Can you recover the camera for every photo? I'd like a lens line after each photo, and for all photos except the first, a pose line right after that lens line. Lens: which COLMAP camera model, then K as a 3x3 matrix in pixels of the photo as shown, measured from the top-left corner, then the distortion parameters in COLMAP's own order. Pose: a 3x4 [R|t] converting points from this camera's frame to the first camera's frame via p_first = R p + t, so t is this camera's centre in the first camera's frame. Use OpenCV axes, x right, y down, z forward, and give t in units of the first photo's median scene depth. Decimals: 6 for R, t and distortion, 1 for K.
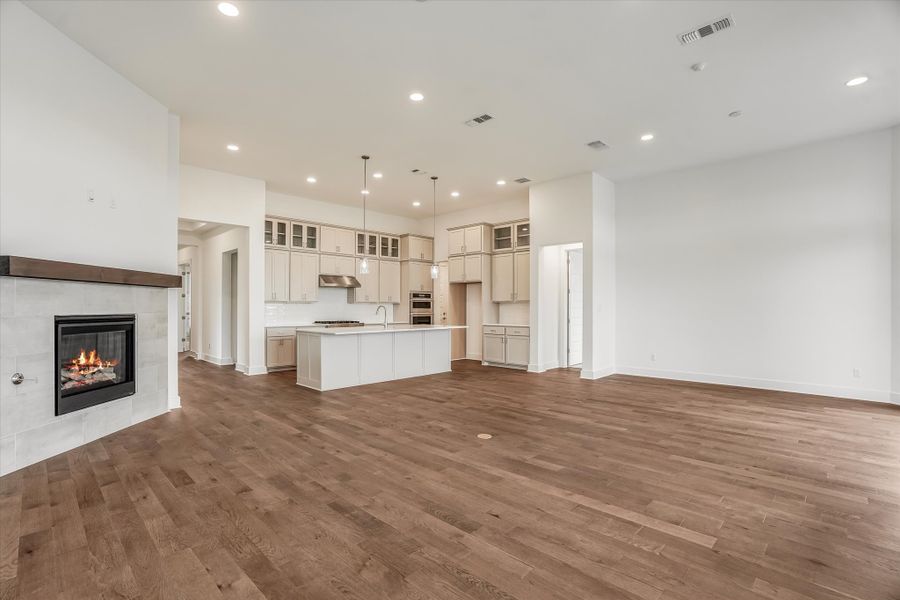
lens RADIAL K [[424.2, 0, 445.6], [0, 424.2, 308.4], [0, 0, 1]] dist [-0.037312, 0.026736]
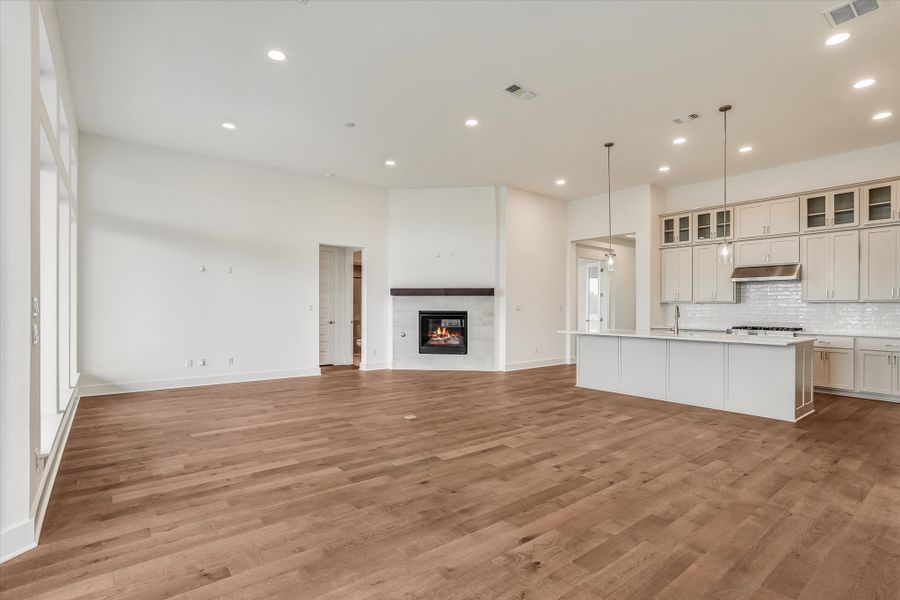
lens RADIAL K [[424.2, 0, 445.6], [0, 424.2, 308.4], [0, 0, 1]] dist [-0.037312, 0.026736]
pose [[-0.120538, -0.002472, -0.992706, 0.658071], [-0.007479, 0.999971, -0.001582, 0.003217], [0.992681, 0.007234, -0.120553, 0.659716]]
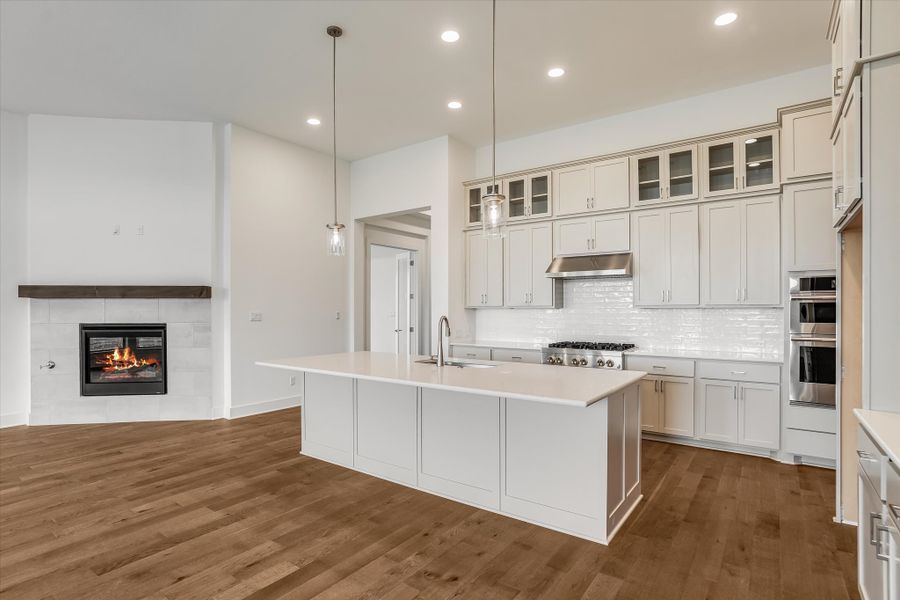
lens RADIAL K [[447.3, 0, 438.6], [0, 447.3, 311.3], [0, 0, 1]] dist [-0.019008, 0.000256]
pose [[0.139853, 0.000087, -0.990172, 0.317788], [0.000150, 1.000000, 0.000109, -0.010949], [0.990172, -0.000164, 0.139853, 0.910754]]
